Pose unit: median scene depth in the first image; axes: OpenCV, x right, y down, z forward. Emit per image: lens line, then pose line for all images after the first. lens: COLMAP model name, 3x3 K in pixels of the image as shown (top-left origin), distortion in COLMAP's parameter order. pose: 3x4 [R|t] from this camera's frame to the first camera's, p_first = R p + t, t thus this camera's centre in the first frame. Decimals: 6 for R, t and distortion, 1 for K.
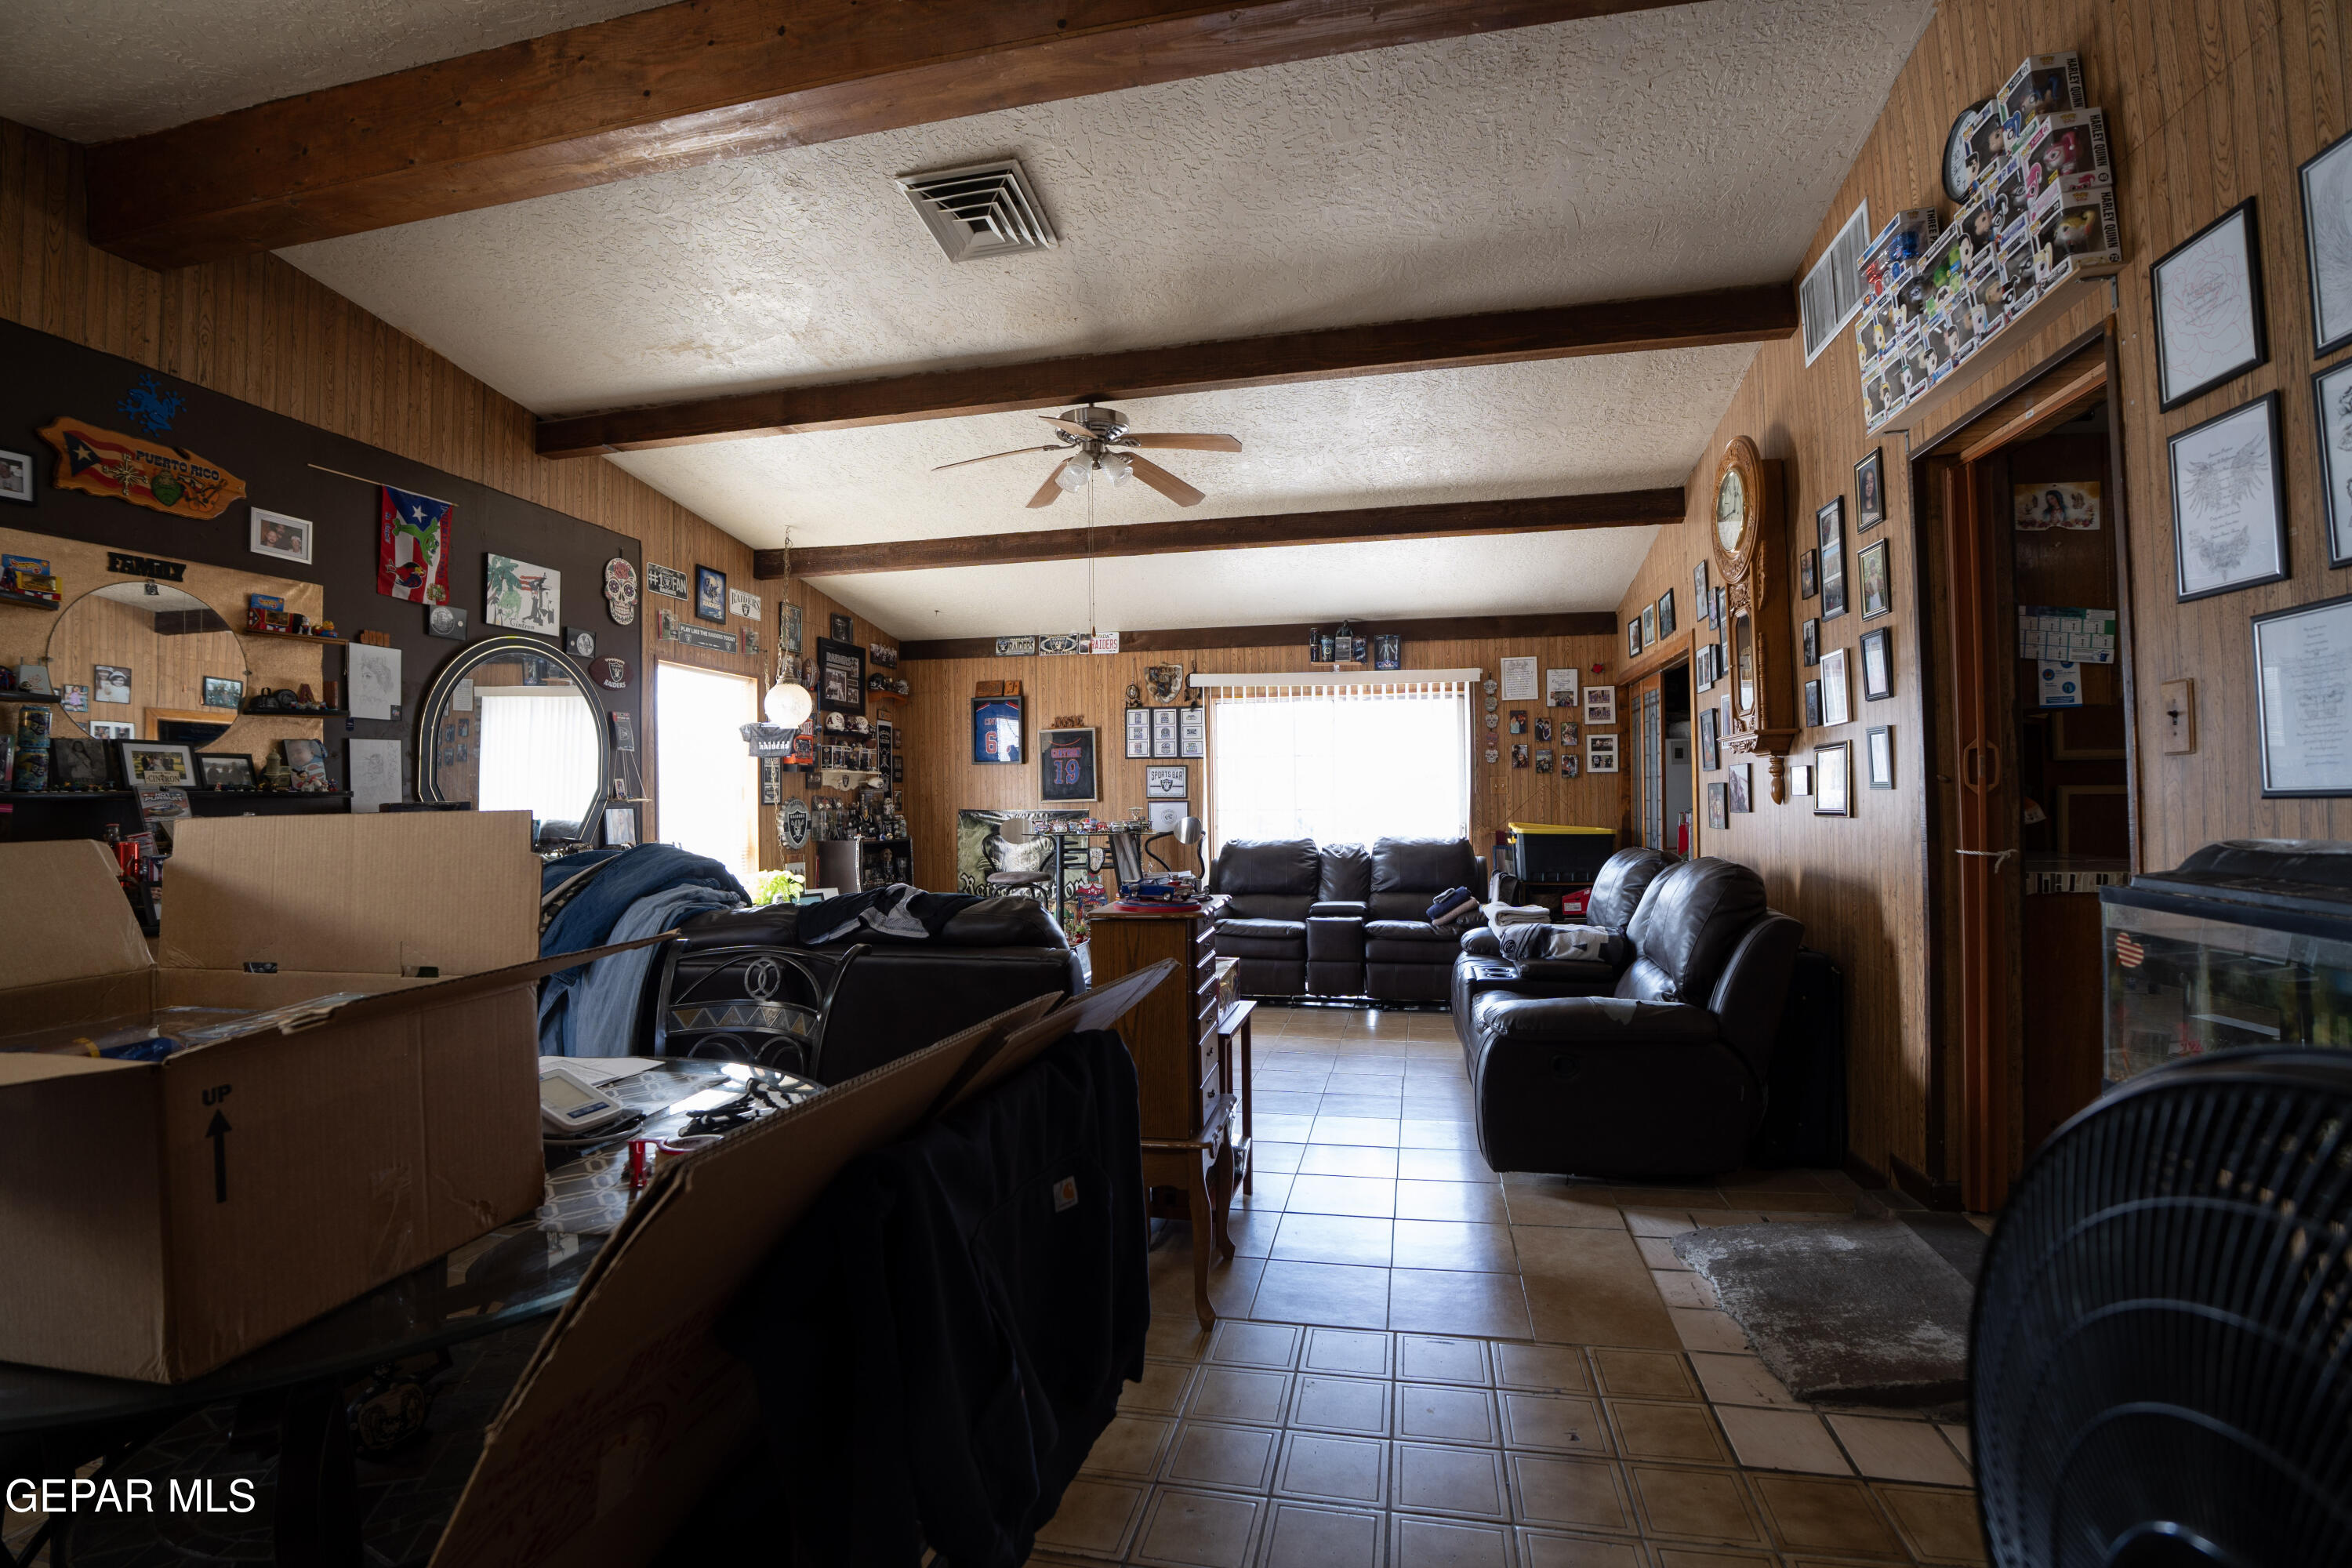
lens RADIAL K [[1038.8, 0, 1182.1], [0, 1038.8, 788.2], [0, 0, 1]] dist [-0.068365, 0.015366]
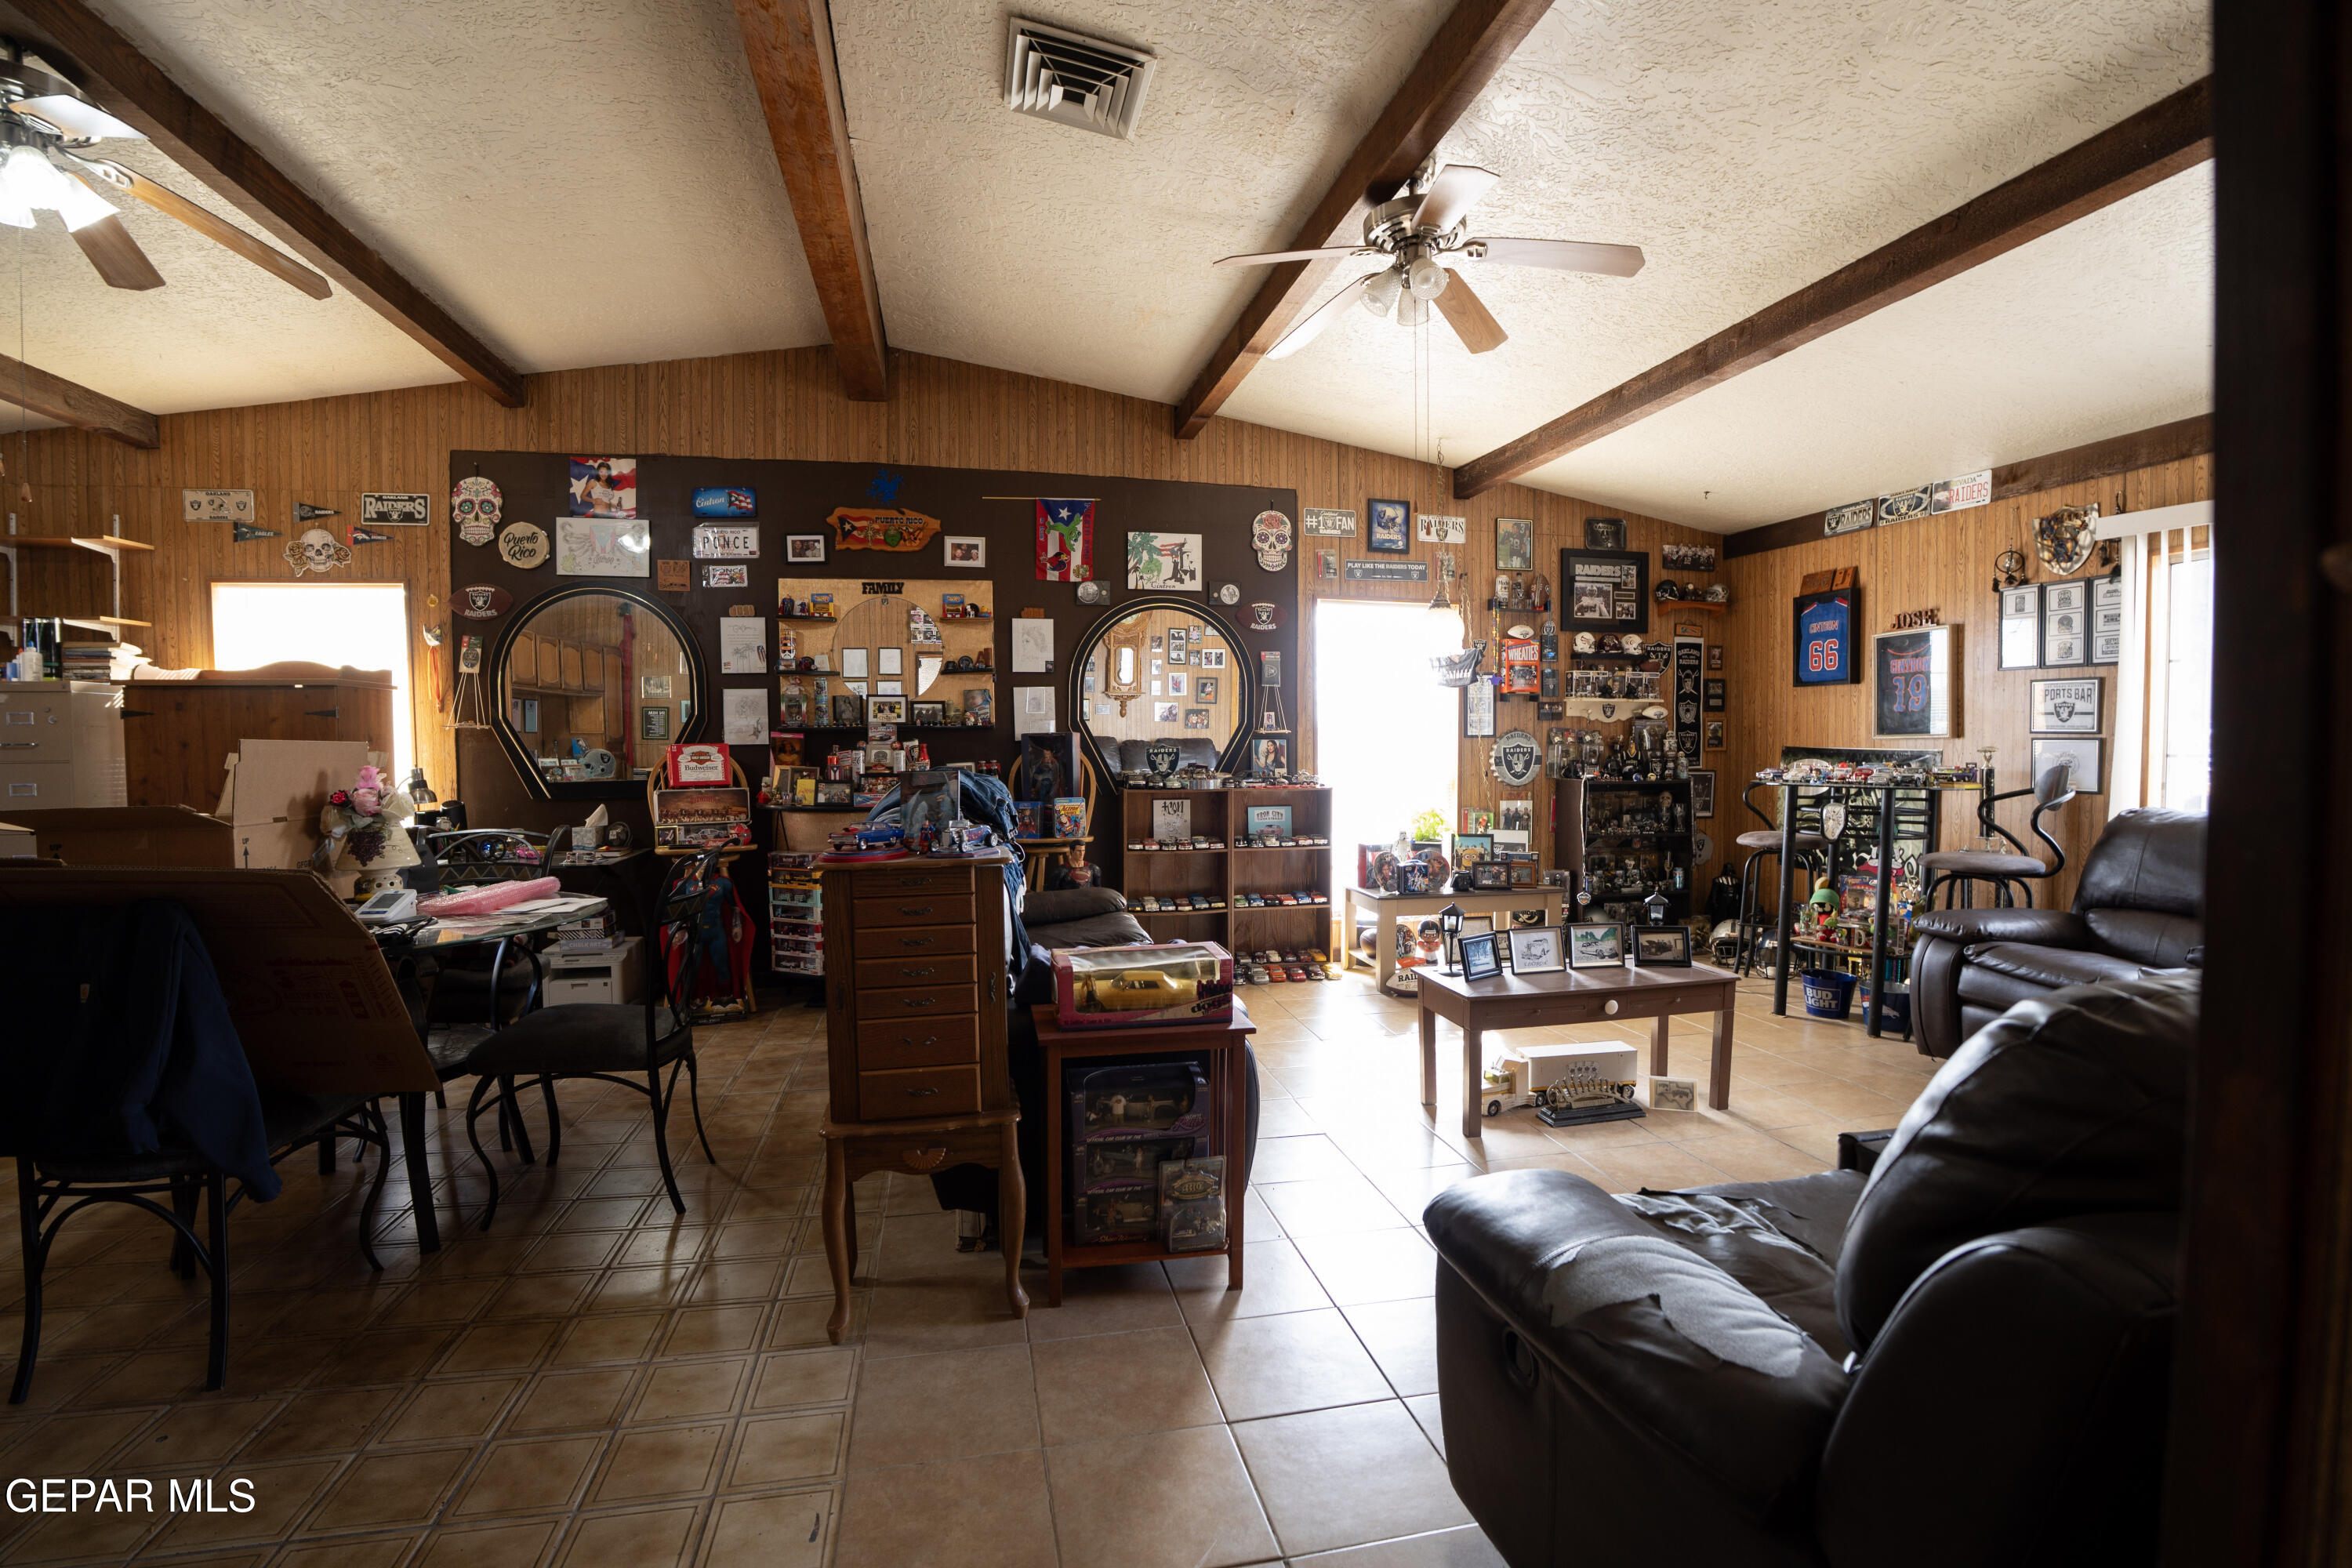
lens RADIAL K [[1038.8, 0, 1179.7], [0, 1038.8, 792.3], [0, 0, 1]] dist [-0.068365, 0.015366]
pose [[0.415104, 0.056504, -0.908017, 0.437415], [0.007764, 0.997813, 0.065641, 0.002699], [0.909741, -0.034298, 0.413758, 0.441761]]
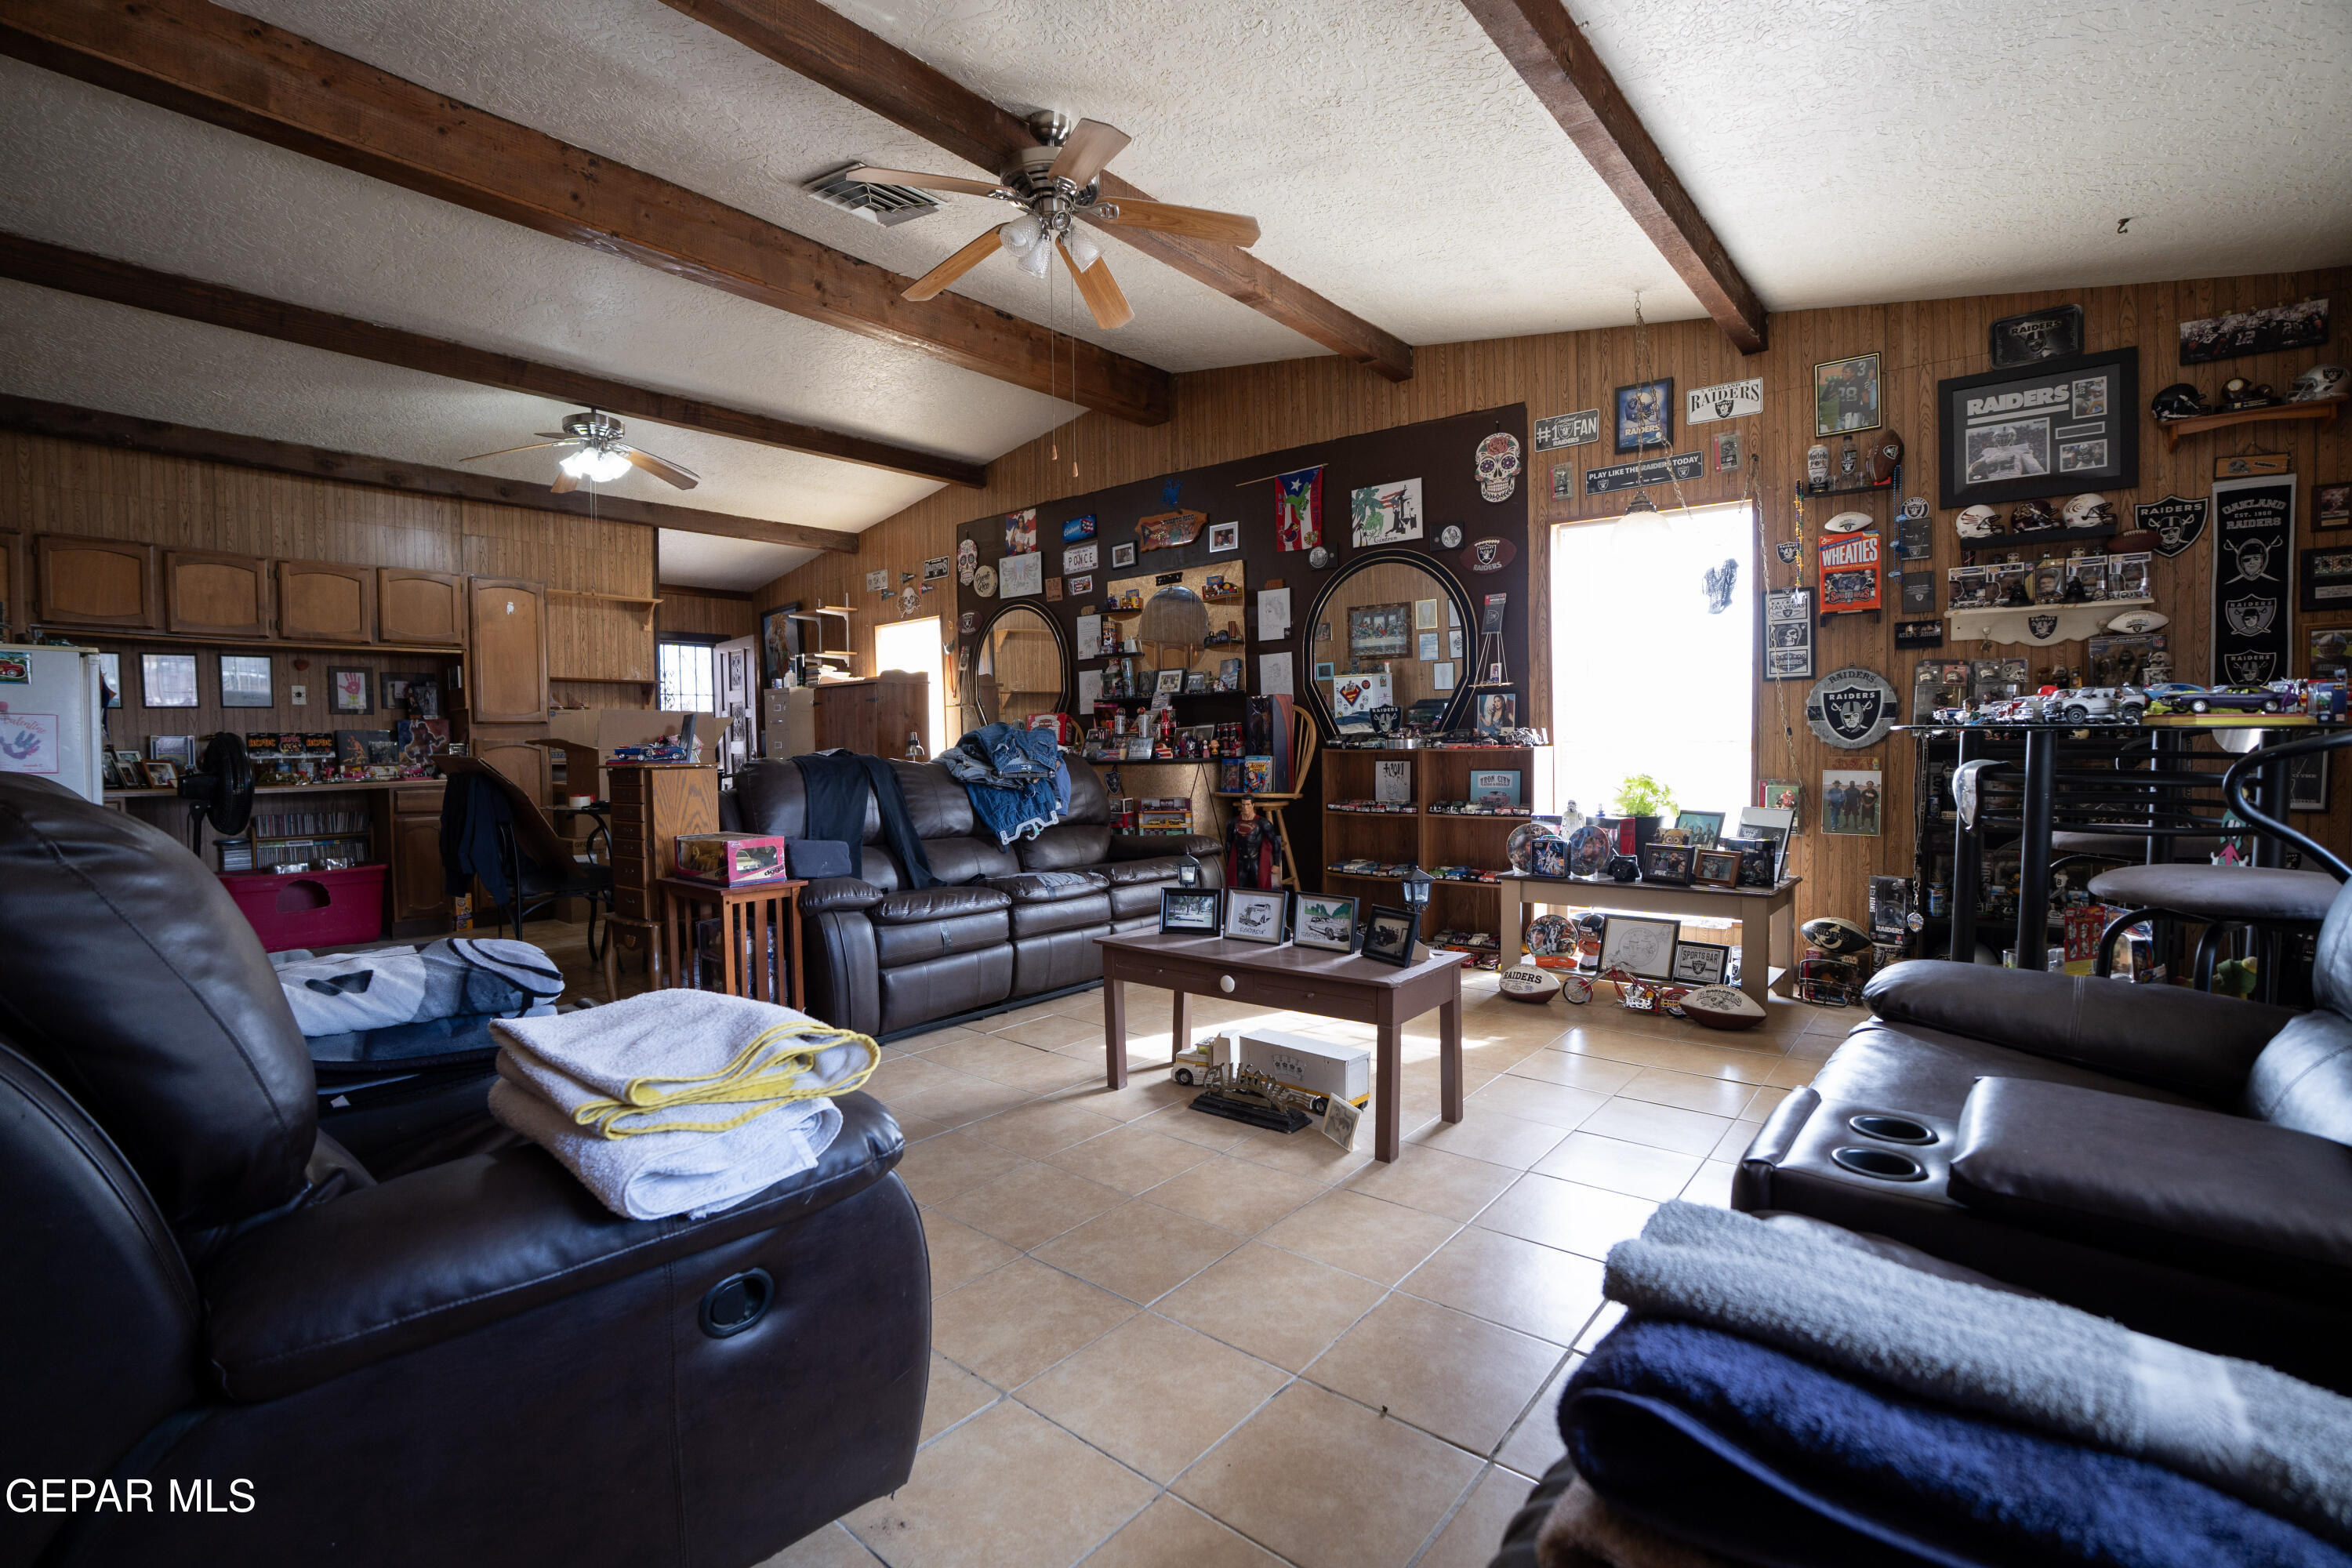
lens RADIAL K [[1038.8, 0, 1174.9], [0, 1038.8, 790.4], [0, 0, 1]] dist [-0.068365, 0.015366]
pose [[-0.461396, 0.062522, -0.884989, 0.467961], [0.032338, 0.998036, 0.053649, 0.049093], [0.886605, -0.003865, -0.462512, 1.184304]]
